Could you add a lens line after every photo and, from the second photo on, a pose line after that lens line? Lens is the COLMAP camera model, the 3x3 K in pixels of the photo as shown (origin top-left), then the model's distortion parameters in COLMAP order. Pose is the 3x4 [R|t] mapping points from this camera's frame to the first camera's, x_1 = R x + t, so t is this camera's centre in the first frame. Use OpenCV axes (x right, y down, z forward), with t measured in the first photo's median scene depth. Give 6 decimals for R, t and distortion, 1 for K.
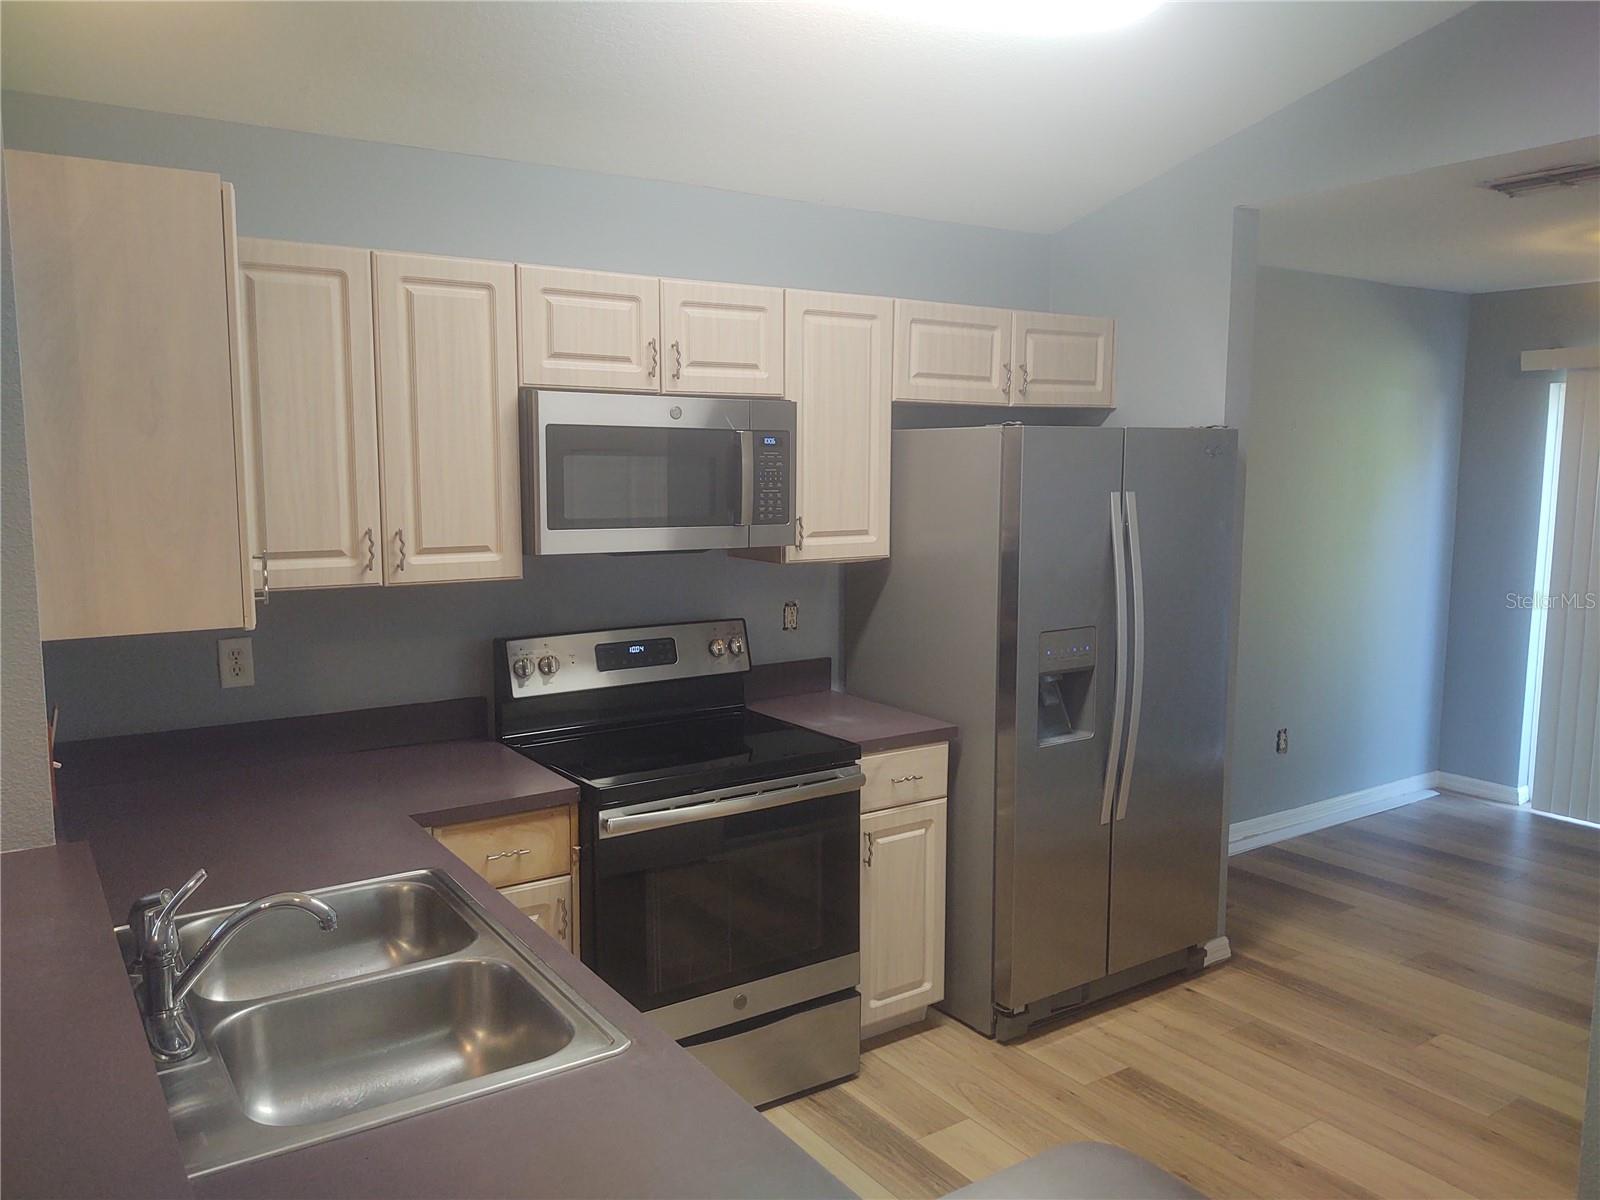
lens RADIAL K [[1219.3, 0, 800.0], [0, 1219.3, 600.0], [0, 0, 1]] dist [0.081195, -0.156623]
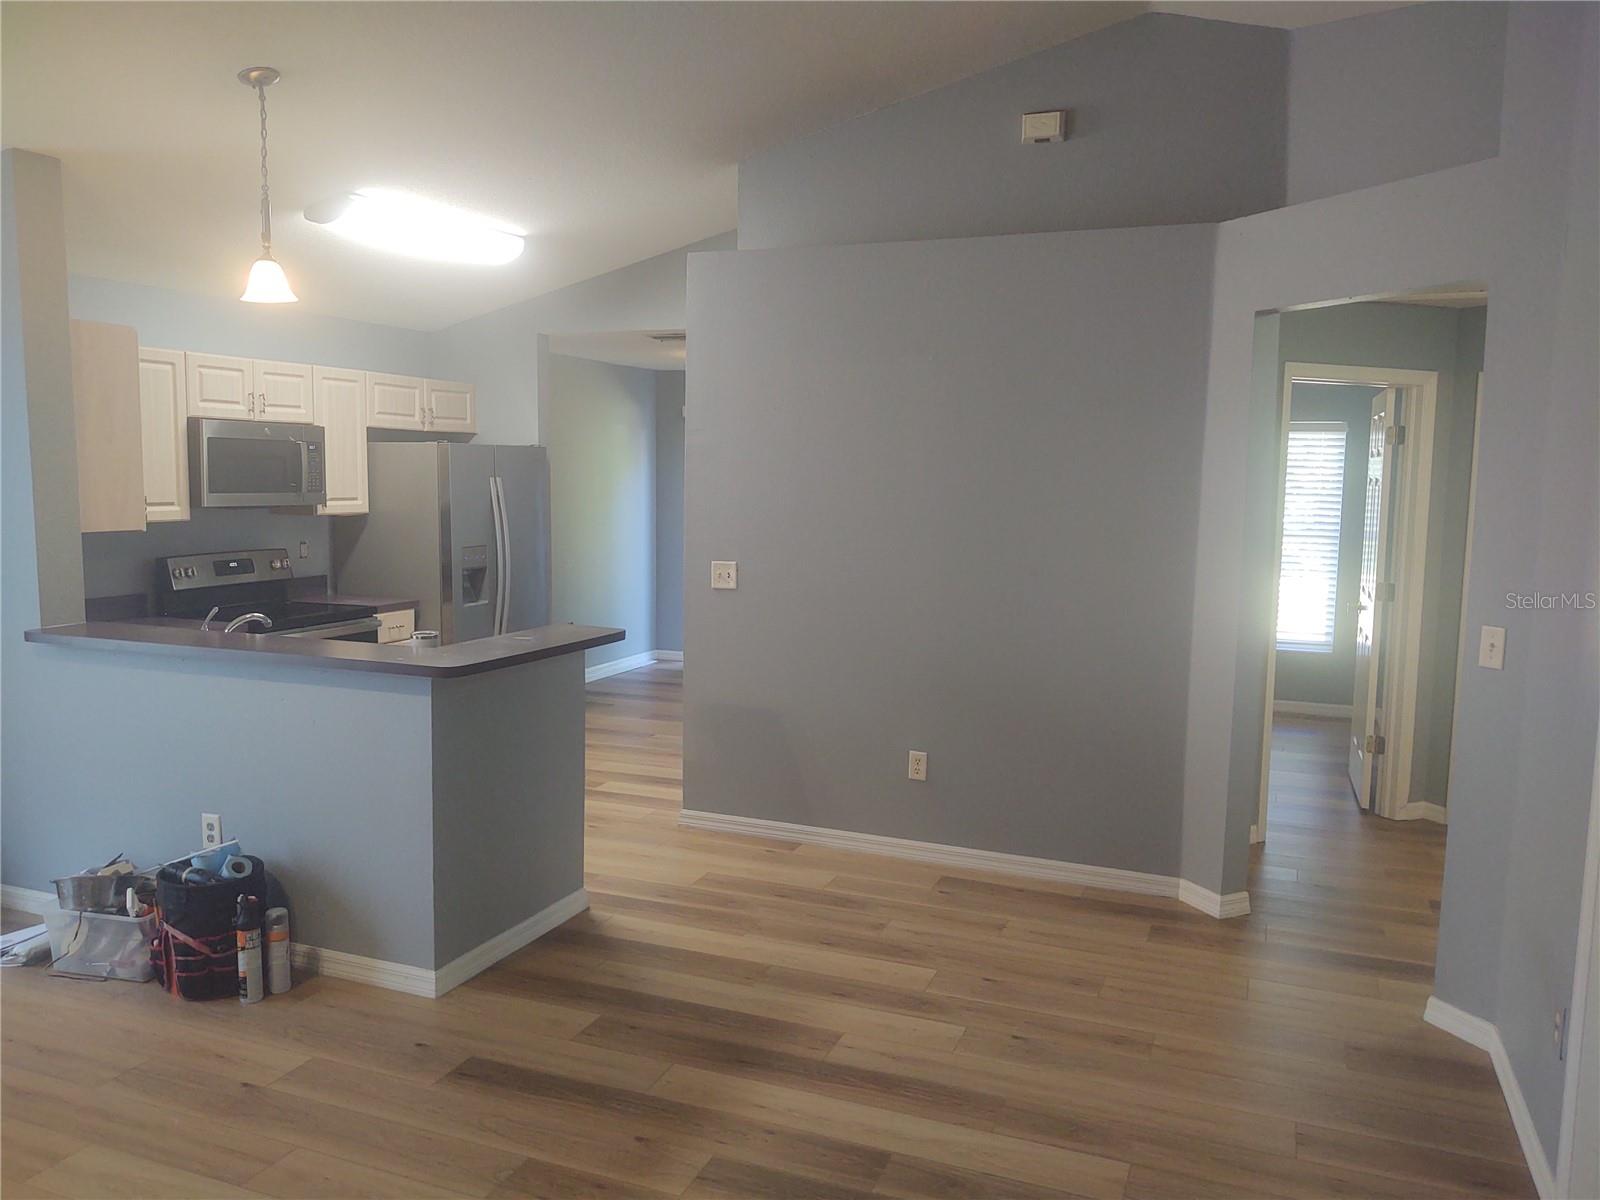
lens RADIAL K [[1219.3, 0, 800.0], [0, 1219.3, 600.0], [0, 0, 1]] dist [0.081195, -0.156623]
pose [[0.832604, -0.052421, 0.551382, -0.446230], [0.058079, 0.998286, 0.007209, 0.129140], [-0.550815, 0.026021, 0.834222, -0.951882]]
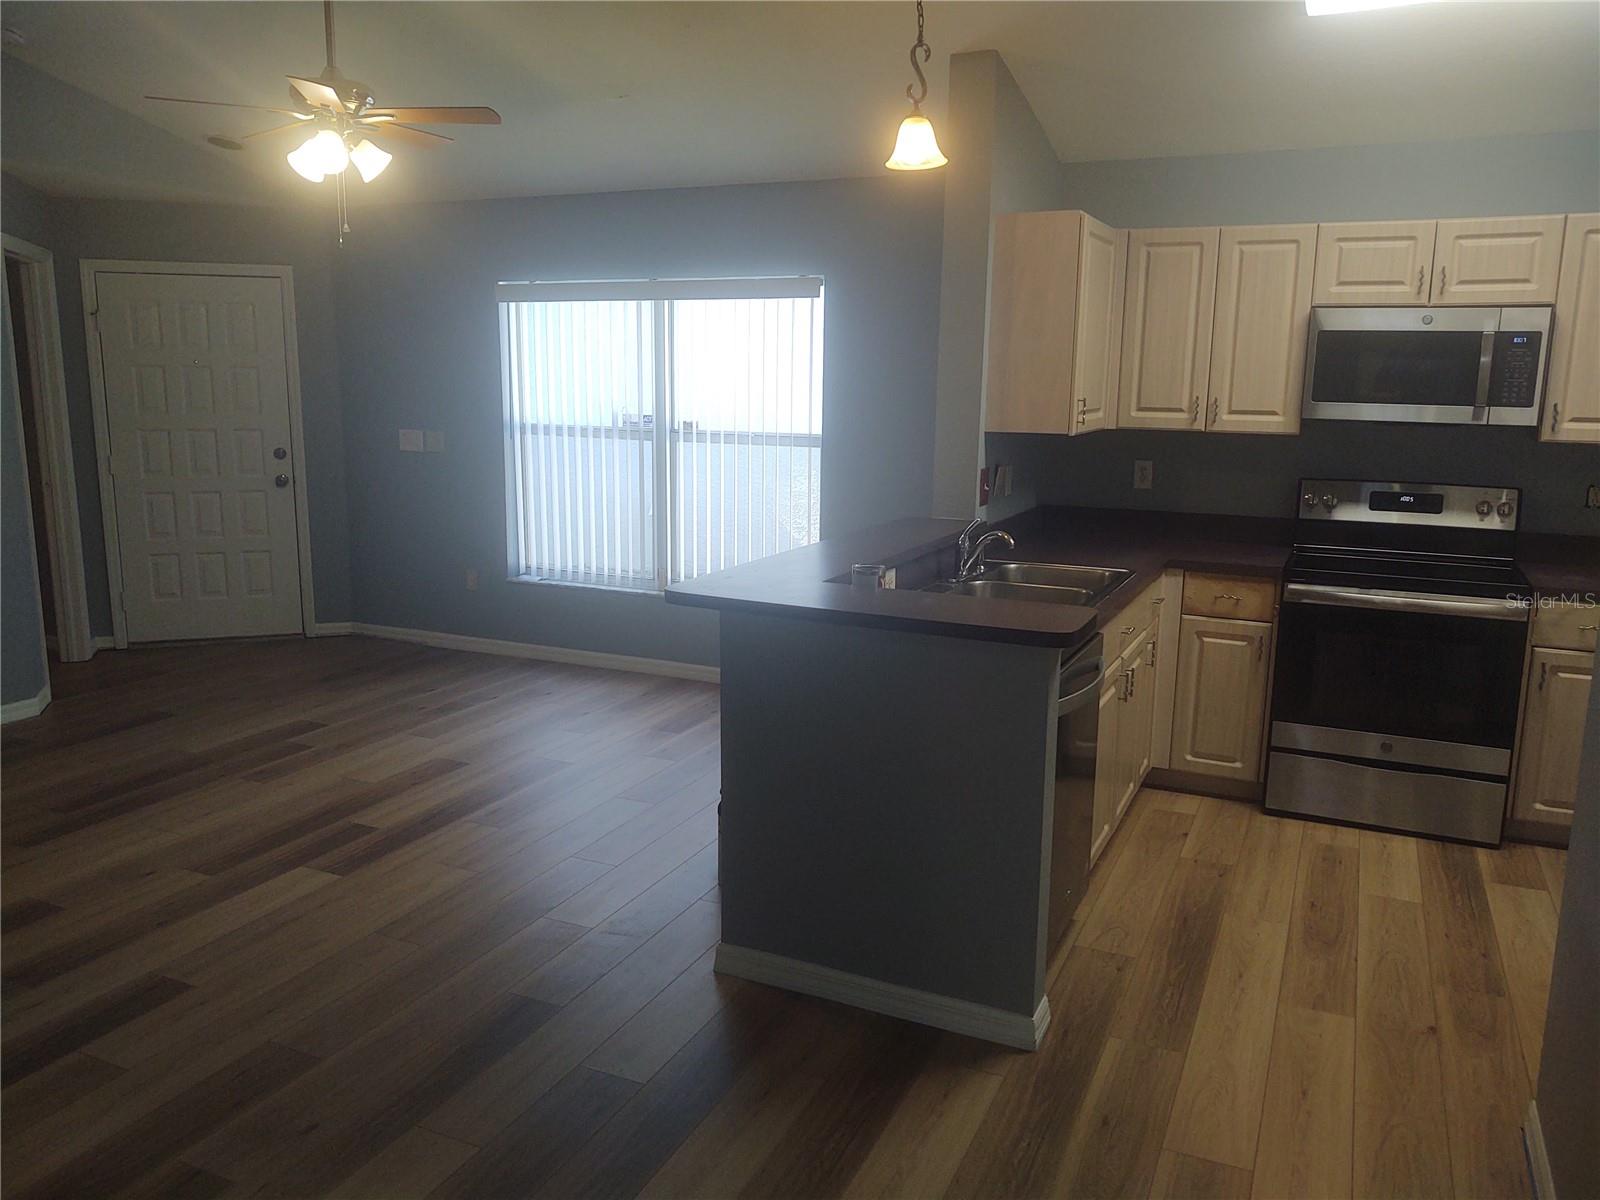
lens RADIAL K [[1218.8, 0, 765.3], [0, 1218.8, 596.2], [0, 0, 1]] dist [-0.011066, -0.004319]
pose [[0.494685, 0.160969, -0.854035, 0.686432], [-0.112293, 0.986298, 0.120854, 0.064613], [0.861787, 0.036117, 0.505982, -0.284549]]
